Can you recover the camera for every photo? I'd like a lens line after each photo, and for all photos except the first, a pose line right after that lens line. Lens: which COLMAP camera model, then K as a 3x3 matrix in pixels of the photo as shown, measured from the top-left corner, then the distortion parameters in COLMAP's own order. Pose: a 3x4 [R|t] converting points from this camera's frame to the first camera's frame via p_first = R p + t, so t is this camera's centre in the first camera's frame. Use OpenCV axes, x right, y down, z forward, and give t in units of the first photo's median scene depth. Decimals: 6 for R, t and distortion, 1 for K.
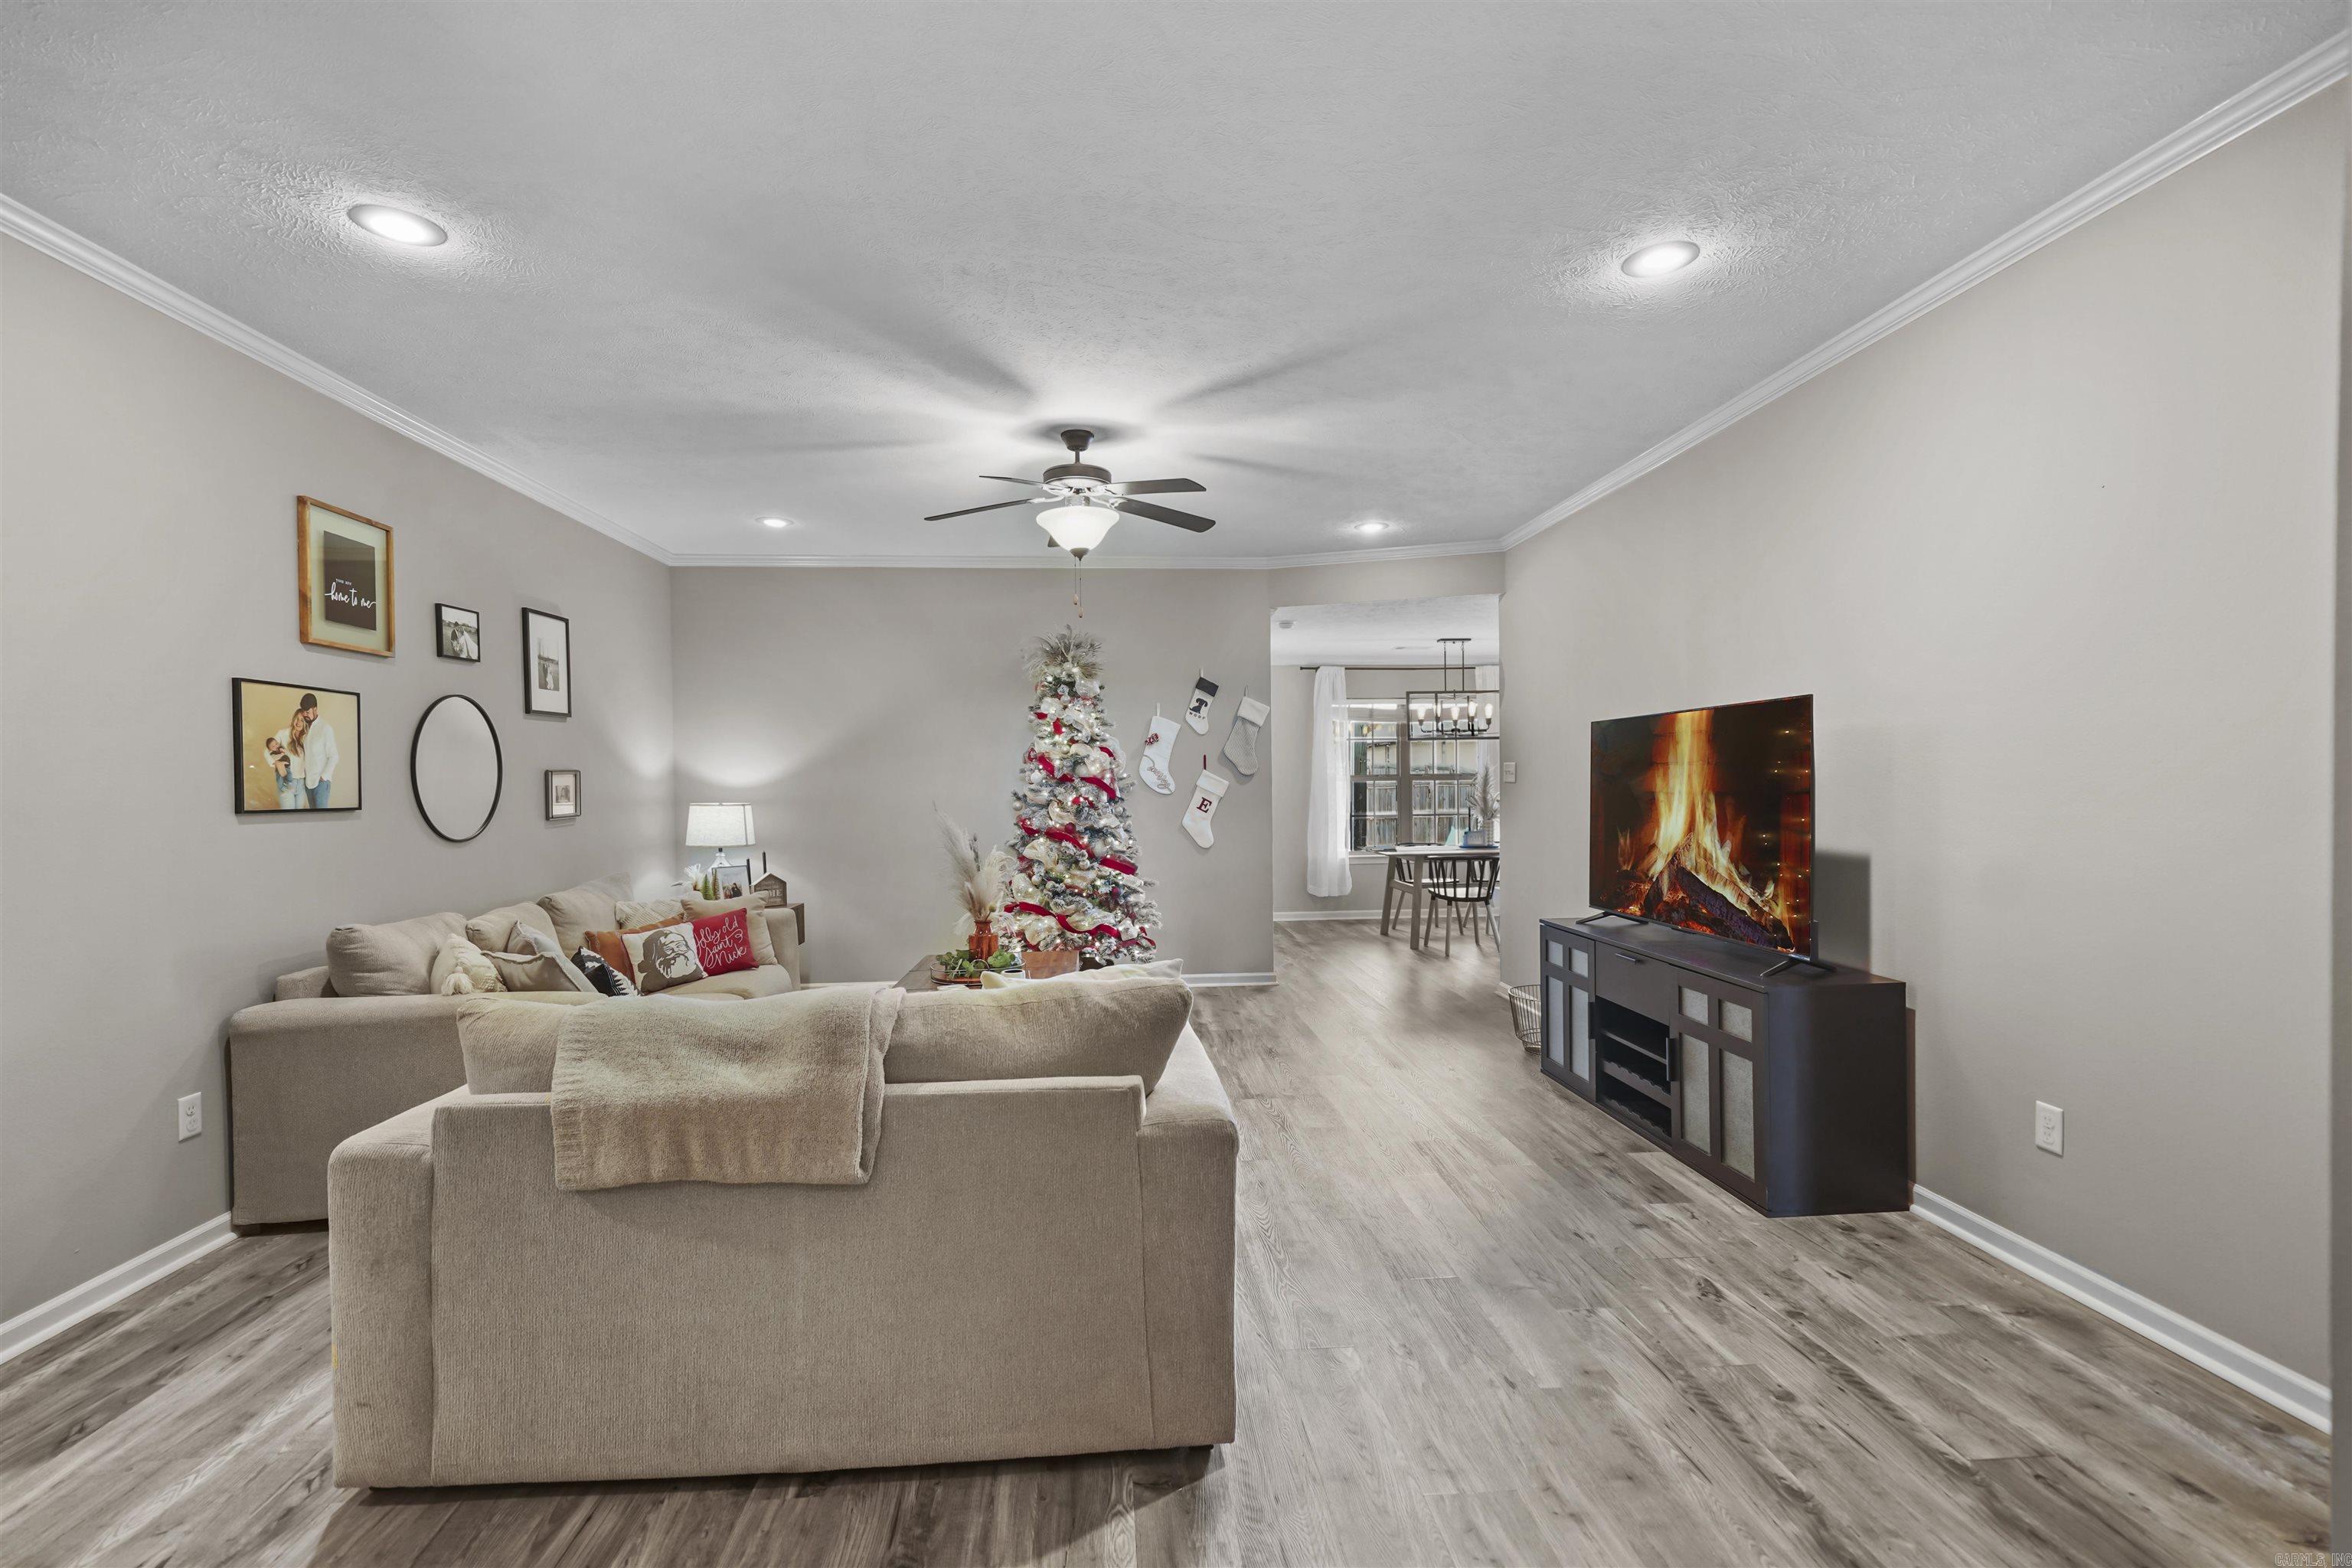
lens RADIAL K [[1066.9, 0, 1177.1], [0, 1066.9, 792.3], [0, 0, 1]] dist [0.000301, 0.000093]
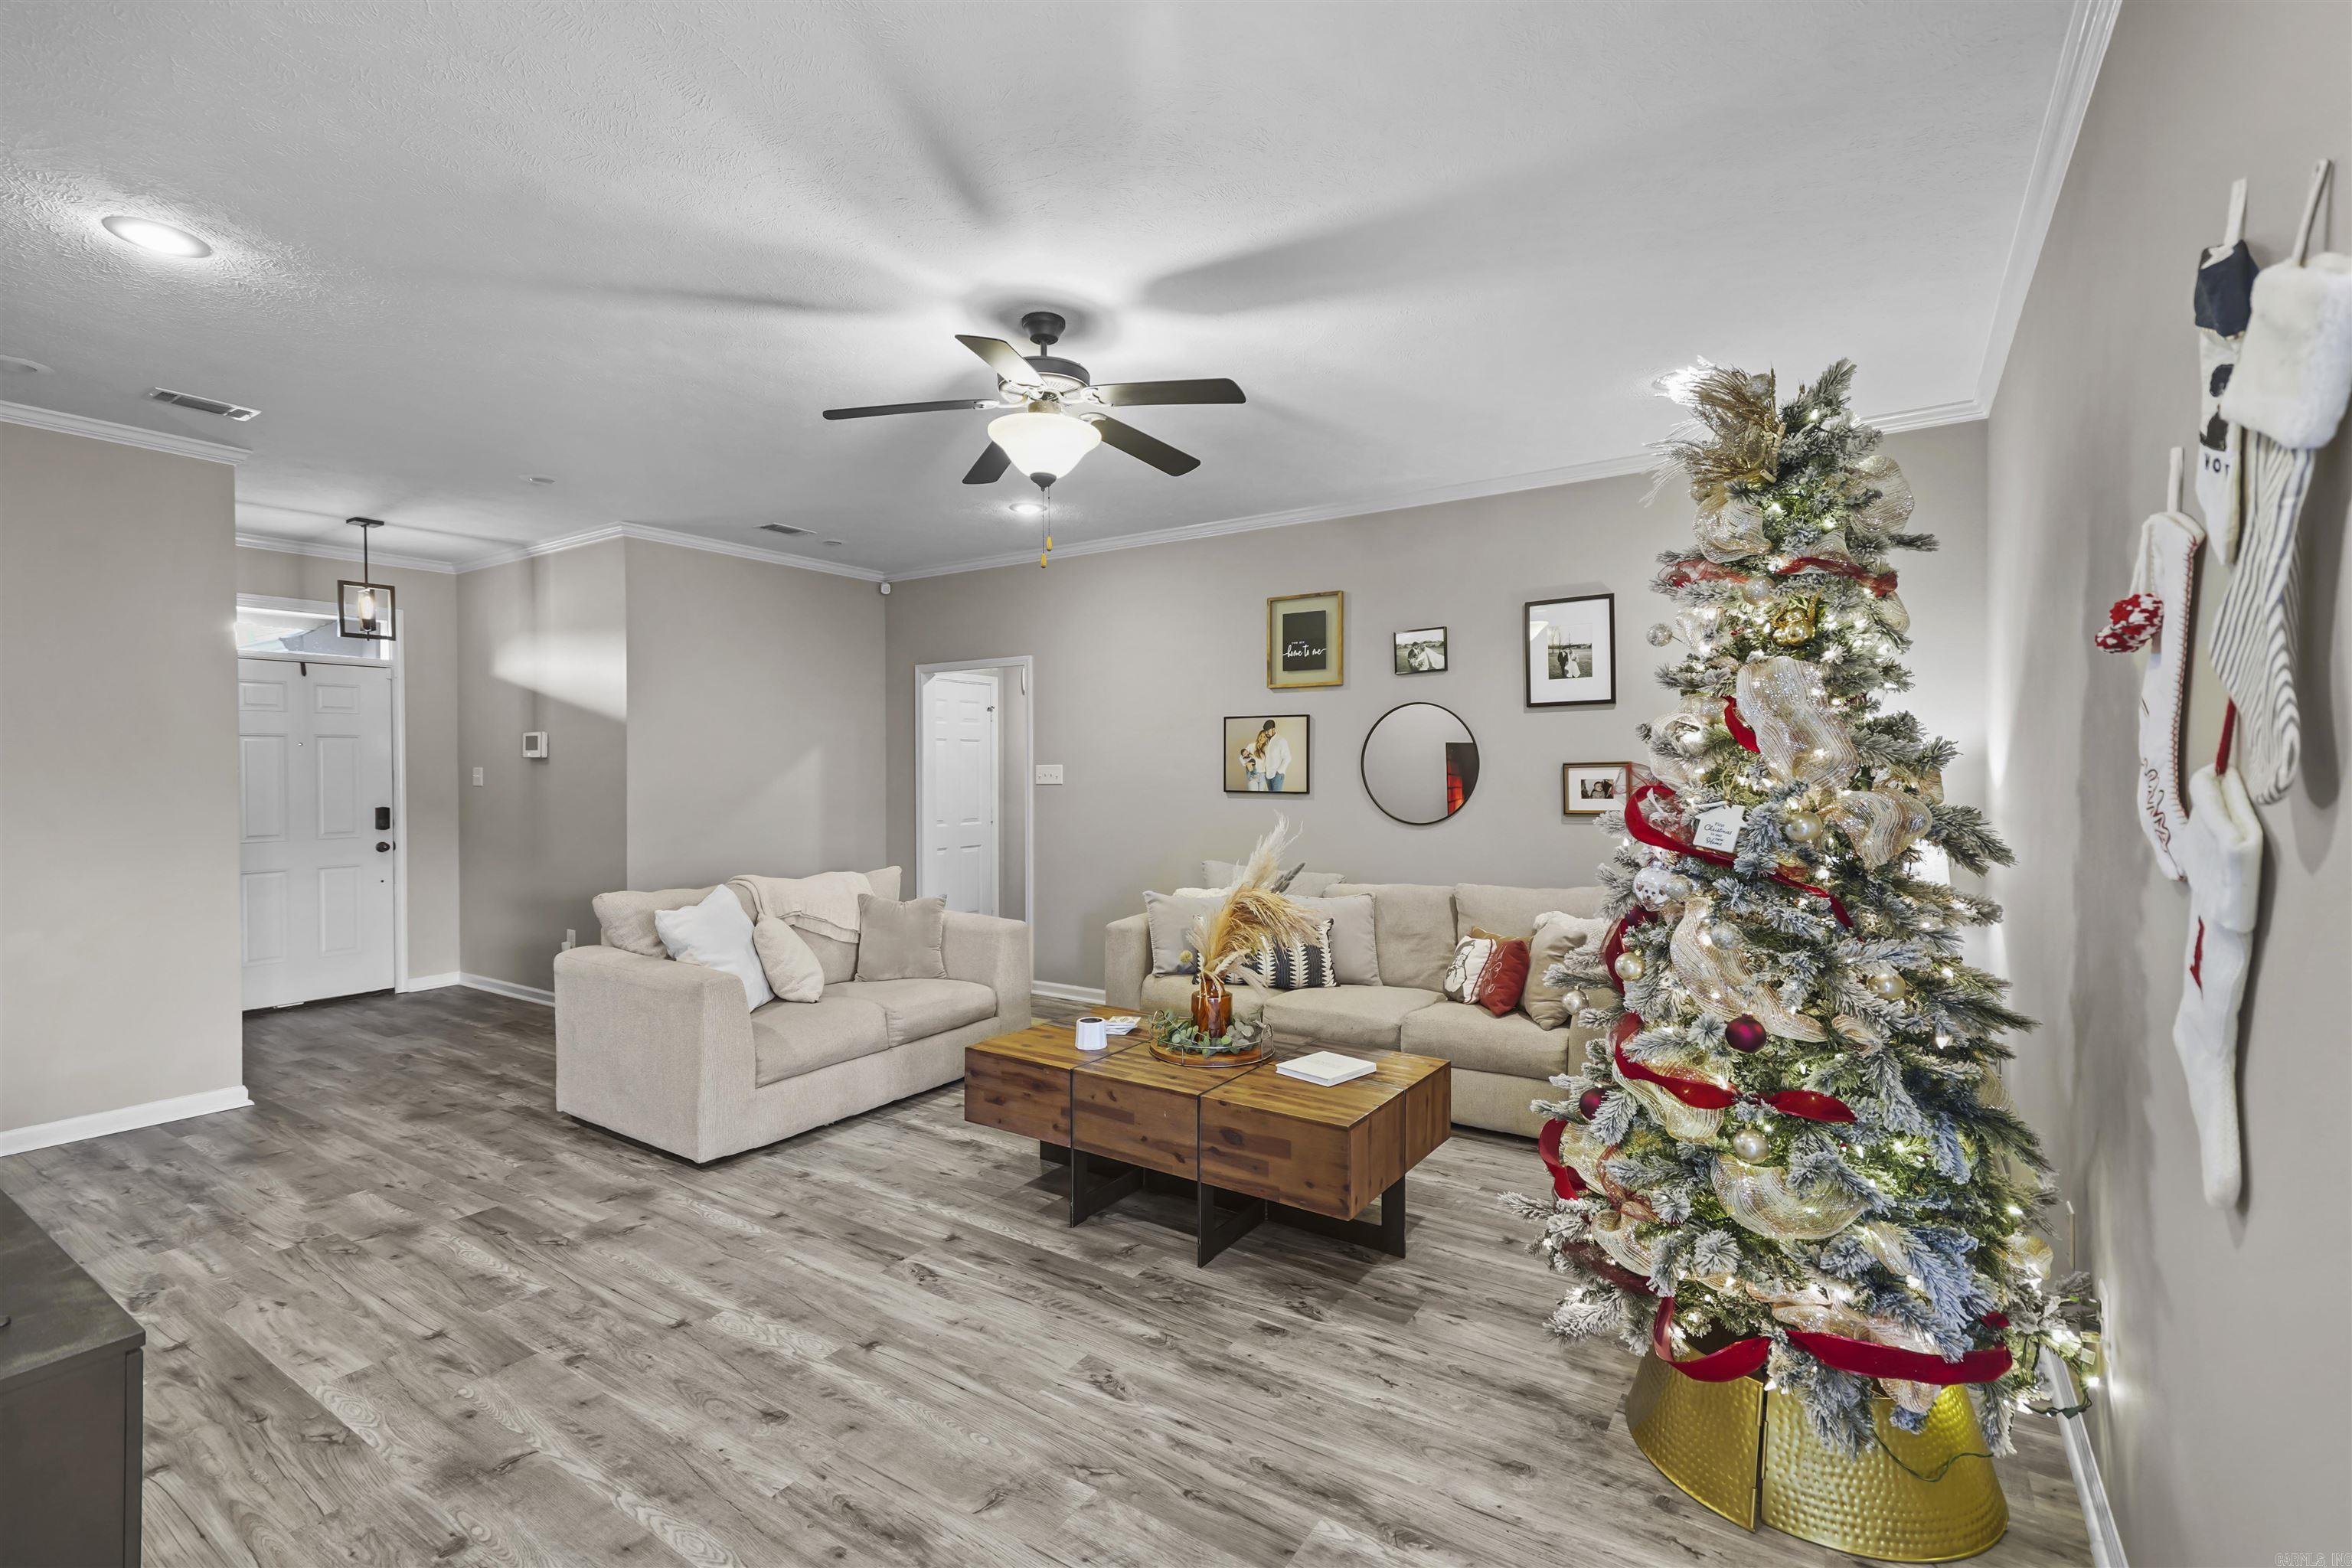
lens RADIAL K [[1066.9, 0, 1179.0], [0, 1066.9, 769.4], [0, 0, 1]] dist [0.000301, 0.000093]
pose [[-0.618767, 0.011721, -0.785487, 0.528989], [-0.000395, 0.999884, 0.015231, -0.041530], [0.785575, 0.009734, -0.618690, 1.860221]]
